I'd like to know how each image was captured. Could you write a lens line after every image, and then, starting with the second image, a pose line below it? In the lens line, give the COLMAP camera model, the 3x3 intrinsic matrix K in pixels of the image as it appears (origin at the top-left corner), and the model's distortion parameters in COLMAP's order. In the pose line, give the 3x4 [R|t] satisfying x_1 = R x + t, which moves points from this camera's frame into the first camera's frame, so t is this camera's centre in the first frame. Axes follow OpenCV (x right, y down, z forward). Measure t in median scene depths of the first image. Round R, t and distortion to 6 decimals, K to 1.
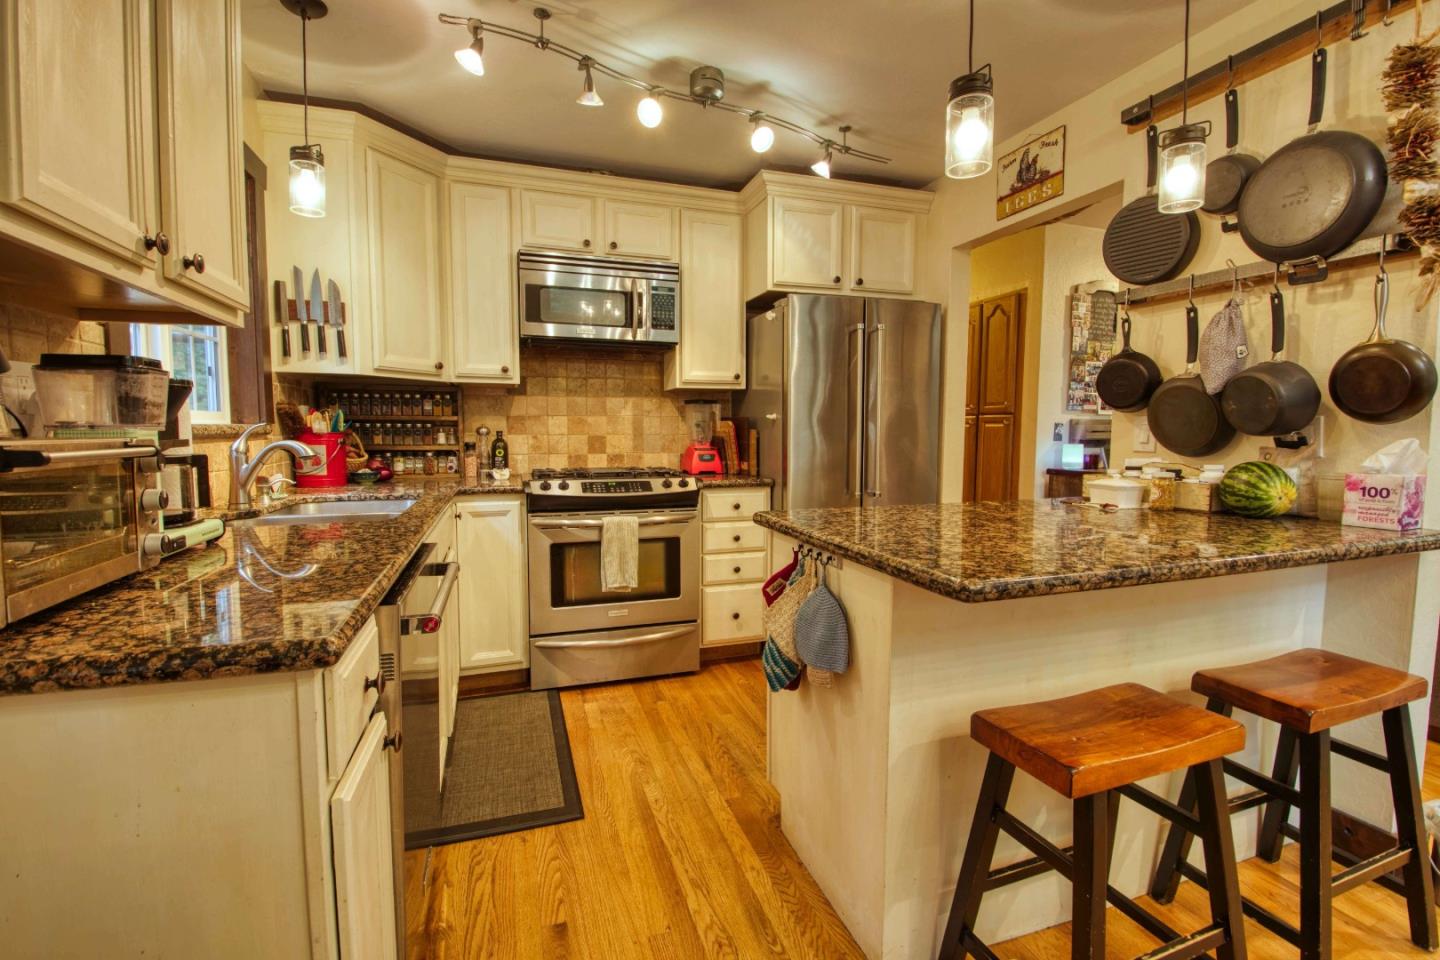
lens RADIAL K [[632.9, 0, 720.0], [0, 632.9, 480.0], [0, 0, 1]] dist [0.000124, -0.014210]
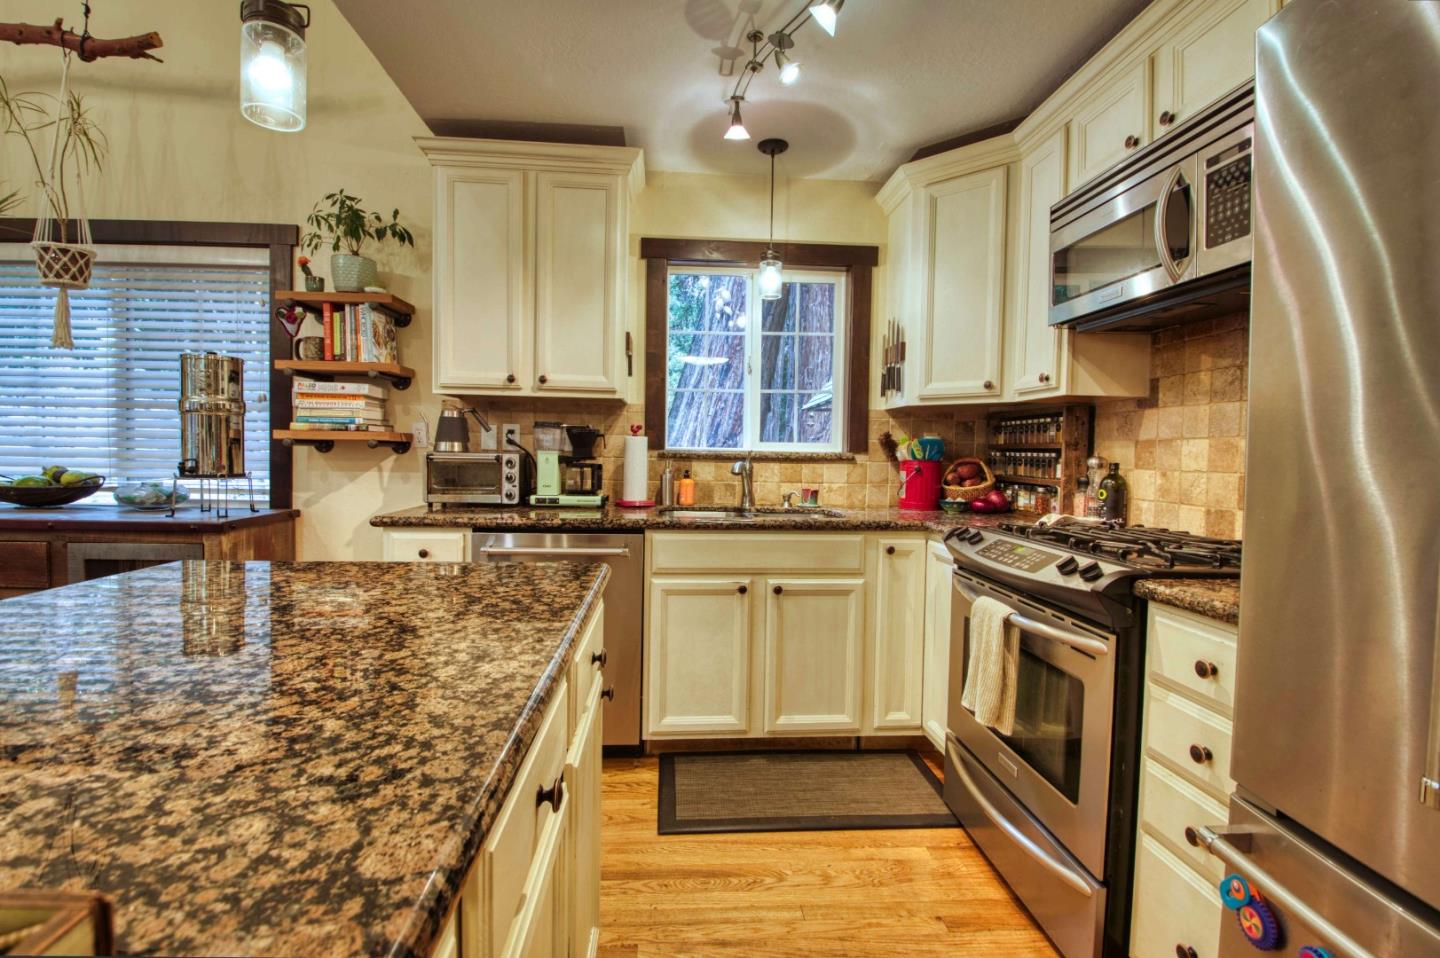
lens RADIAL K [[632.4, 0, 714.6], [0, 632.4, 475.6], [0, 0, 1]] dist [0.002143, -0.013677]
pose [[-0.260083, 0.027871, -0.965184, 0.445036], [-0.095187, 0.993974, 0.054352, -0.062548], [0.960883, 0.106009, -0.255863, 0.791290]]
